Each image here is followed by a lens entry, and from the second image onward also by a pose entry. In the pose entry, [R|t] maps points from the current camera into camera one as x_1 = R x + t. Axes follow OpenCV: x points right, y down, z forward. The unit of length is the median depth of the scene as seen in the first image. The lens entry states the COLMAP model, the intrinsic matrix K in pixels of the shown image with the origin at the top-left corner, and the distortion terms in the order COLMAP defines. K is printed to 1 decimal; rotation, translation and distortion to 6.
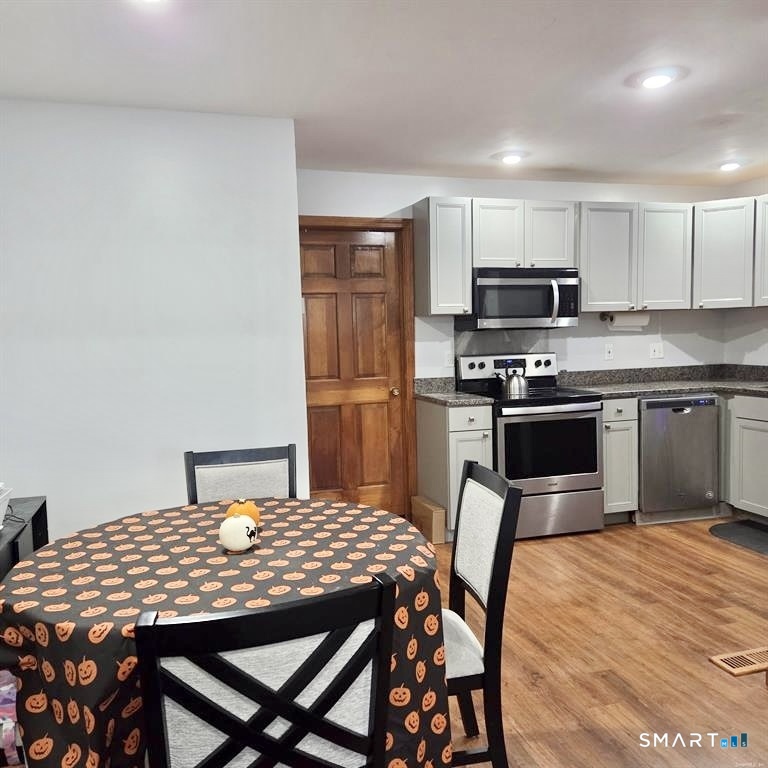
lens RADIAL K [[682.8, 0, 384.0], [0, 682.8, 384.0], [0, 0, 1]] dist [0.053932, -0.009737]
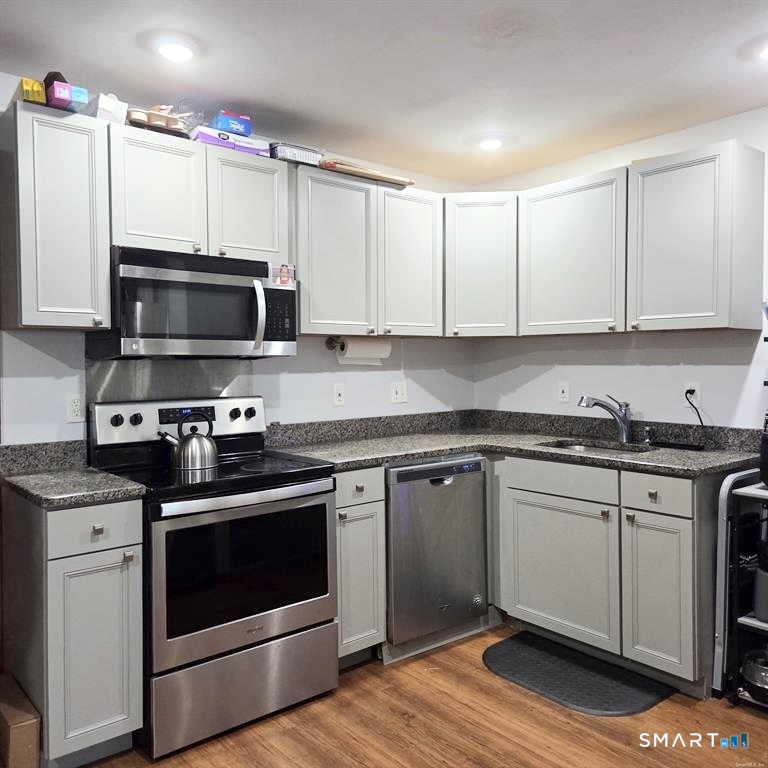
lens RADIAL K [[682.8, 0, 384.0], [0, 682.8, 384.0], [0, 0, 1]] dist [0.053932, -0.009737]
pose [[0.917924, 0.005818, 0.396712, 0.106111], [0.012874, 0.998929, -0.044439, -0.028727], [-0.396546, 0.045899, 0.916867, 0.387023]]
